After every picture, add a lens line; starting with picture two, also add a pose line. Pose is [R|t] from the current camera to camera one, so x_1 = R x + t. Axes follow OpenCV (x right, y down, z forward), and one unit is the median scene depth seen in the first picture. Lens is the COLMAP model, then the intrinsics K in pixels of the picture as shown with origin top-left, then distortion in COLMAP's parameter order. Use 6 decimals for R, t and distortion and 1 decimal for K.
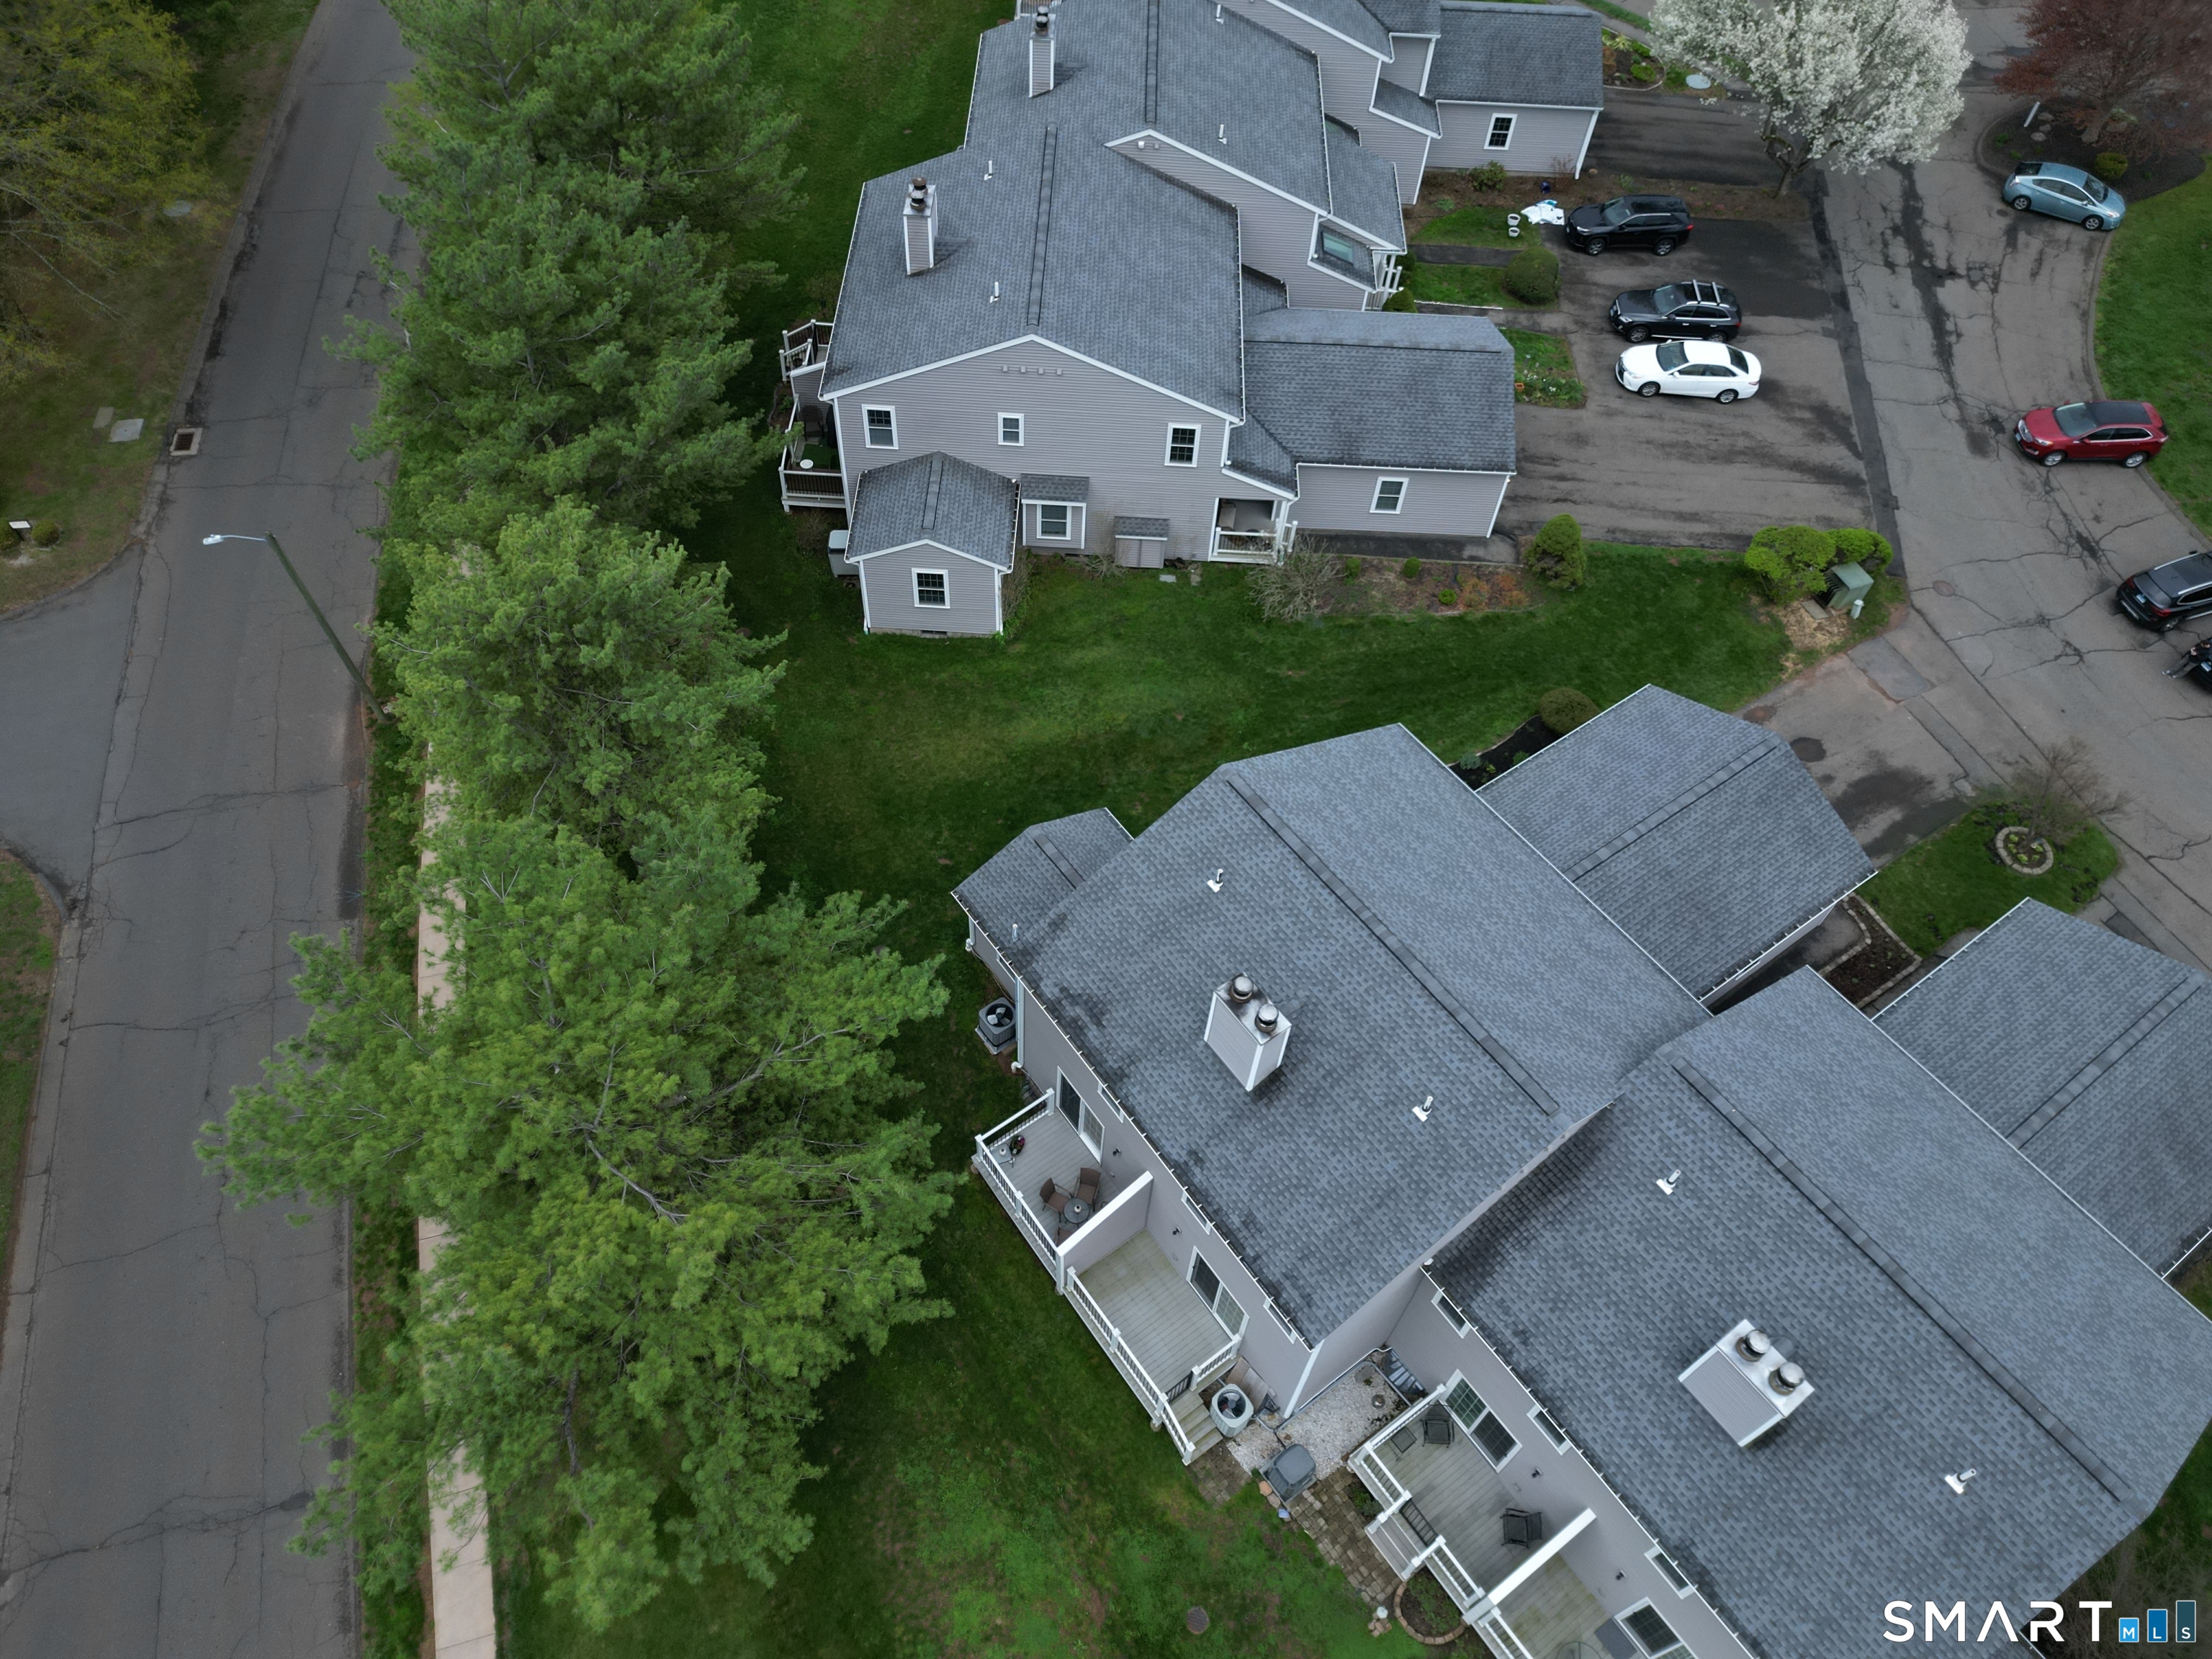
lens RADIAL K [[1548.1, 0, 1106.0], [0, 1548.1, 829.5], [0, 0, 1]] dist [0.068058, -0.082294]
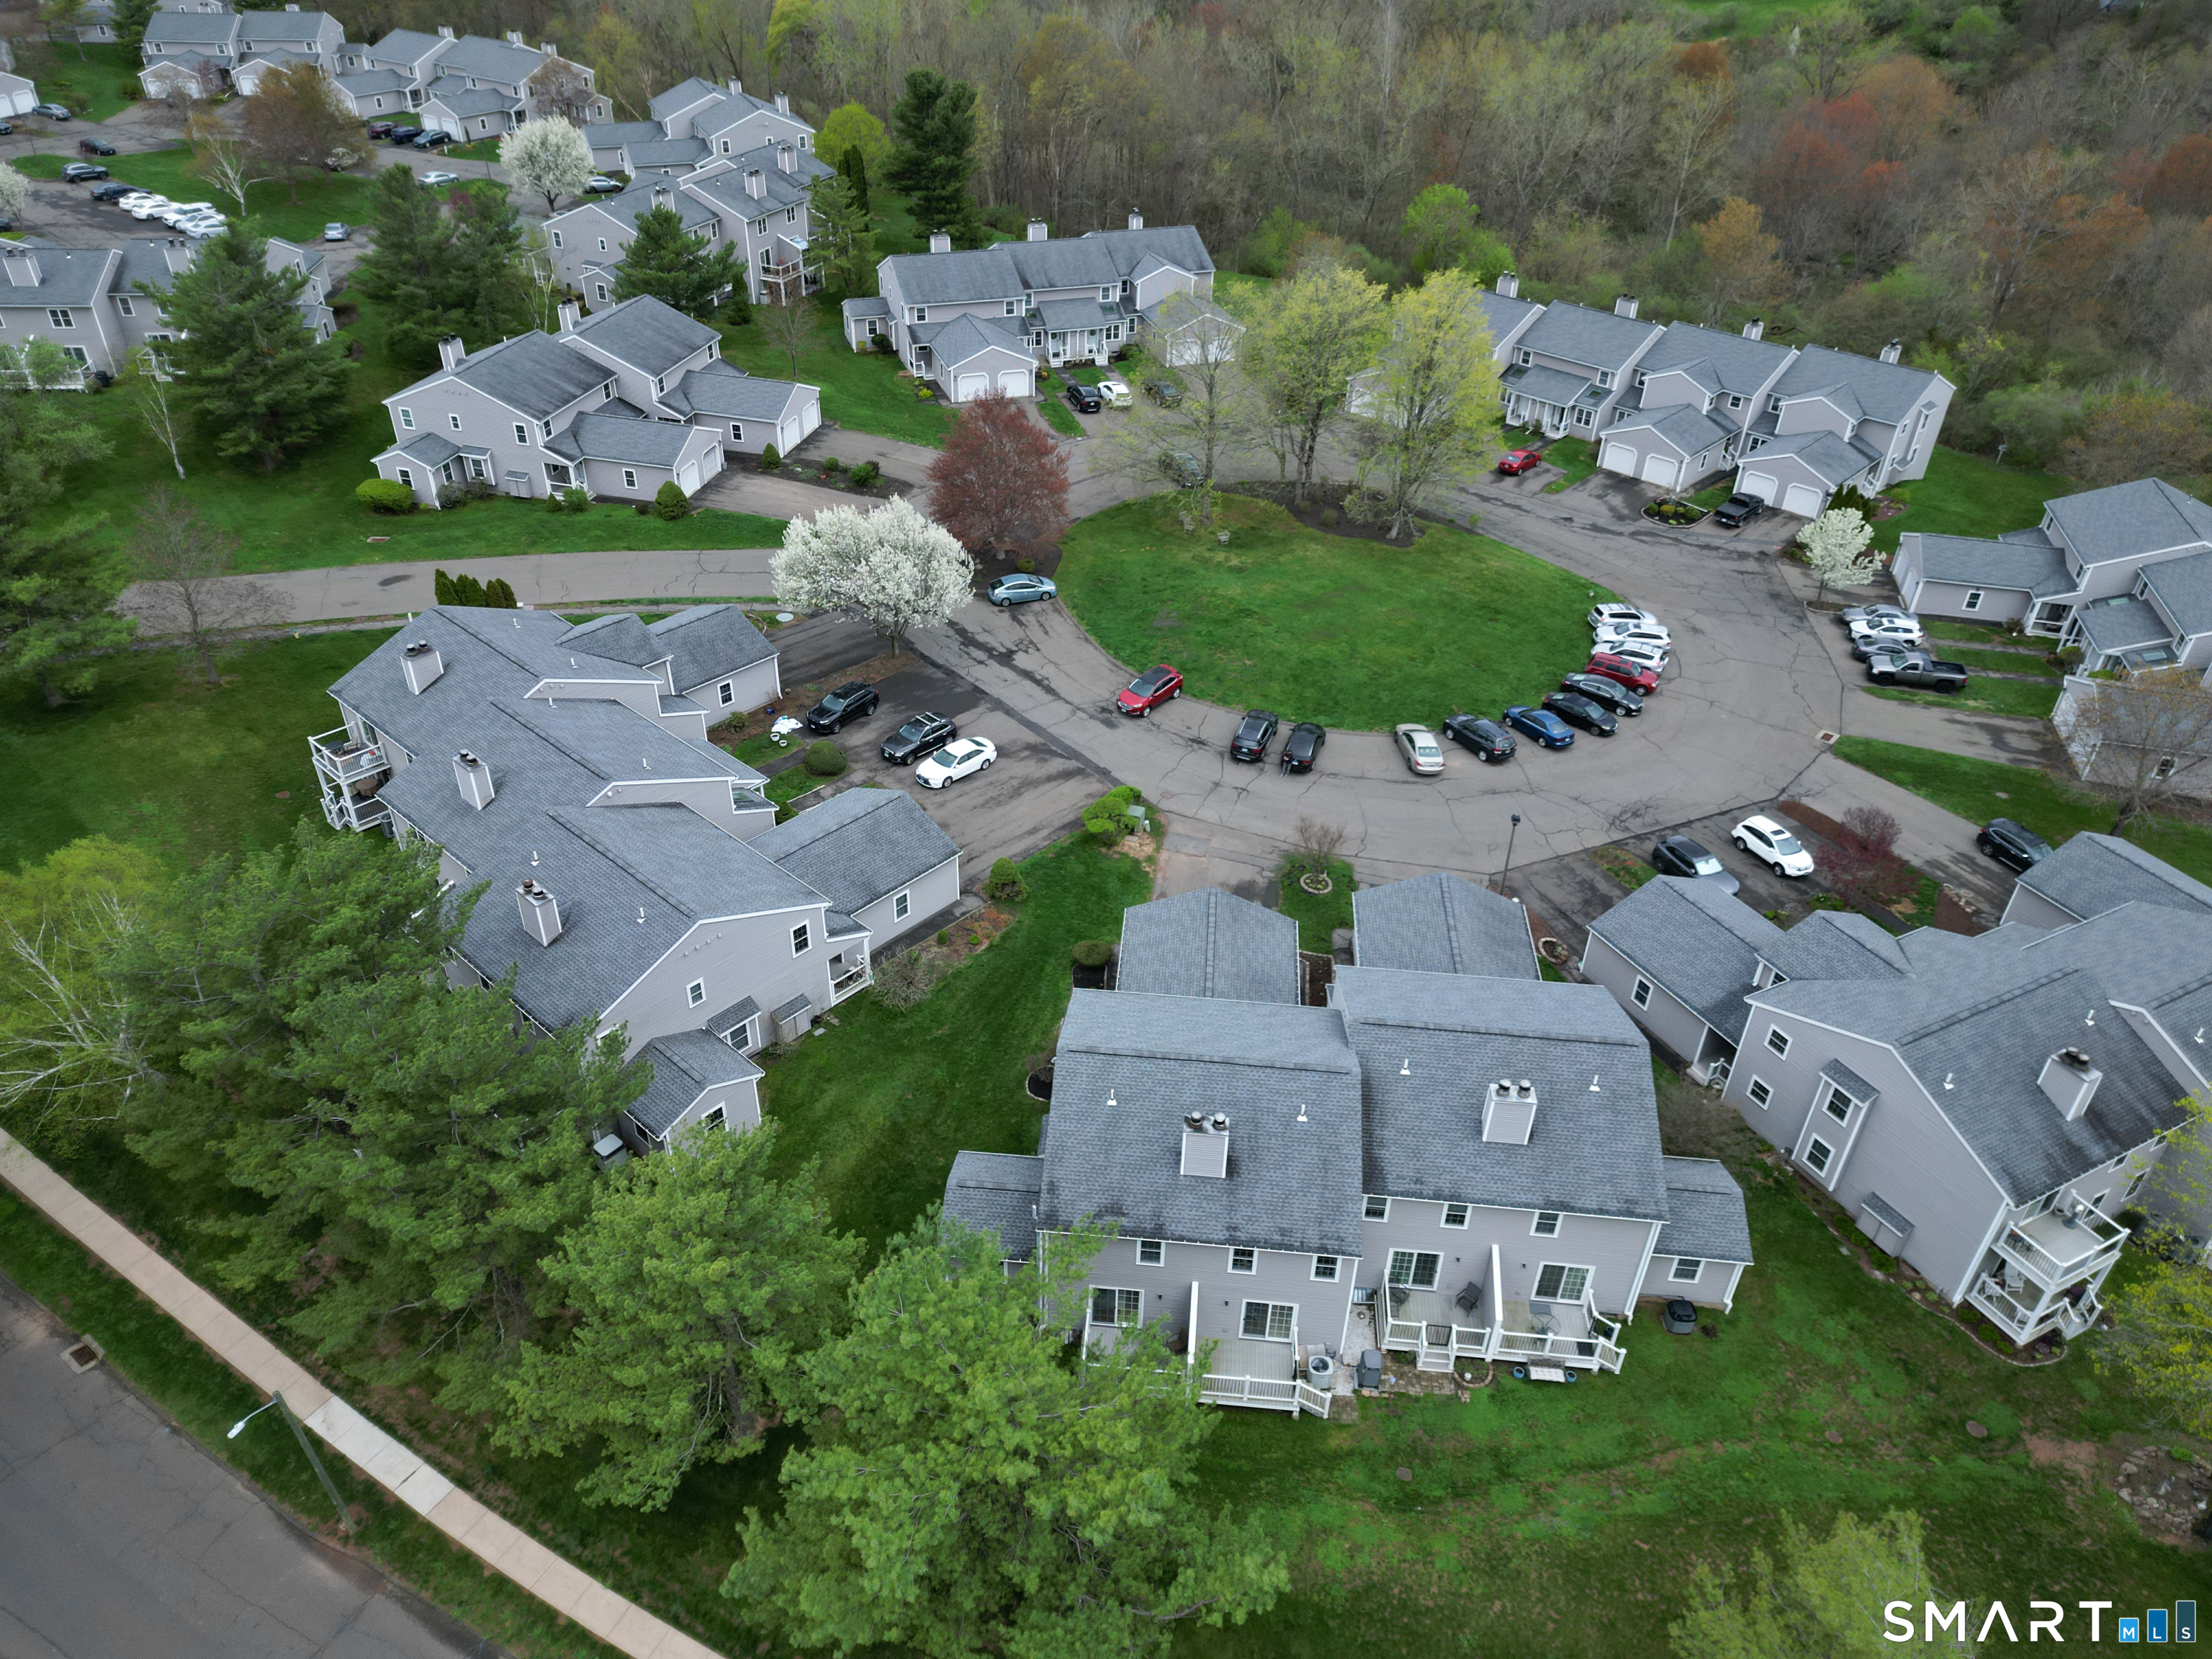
lens RADIAL K [[1519.7, 0, 1102.3], [0, 1519.7, 779.6], [0, 0, 1]] dist [0.069243, -0.073389]
pose [[0.652180, -0.432223, 0.622771, -0.485327], [0.608415, 0.788512, -0.089894, -0.058472], [-0.452208, 0.437530, 0.777223, -0.227741]]
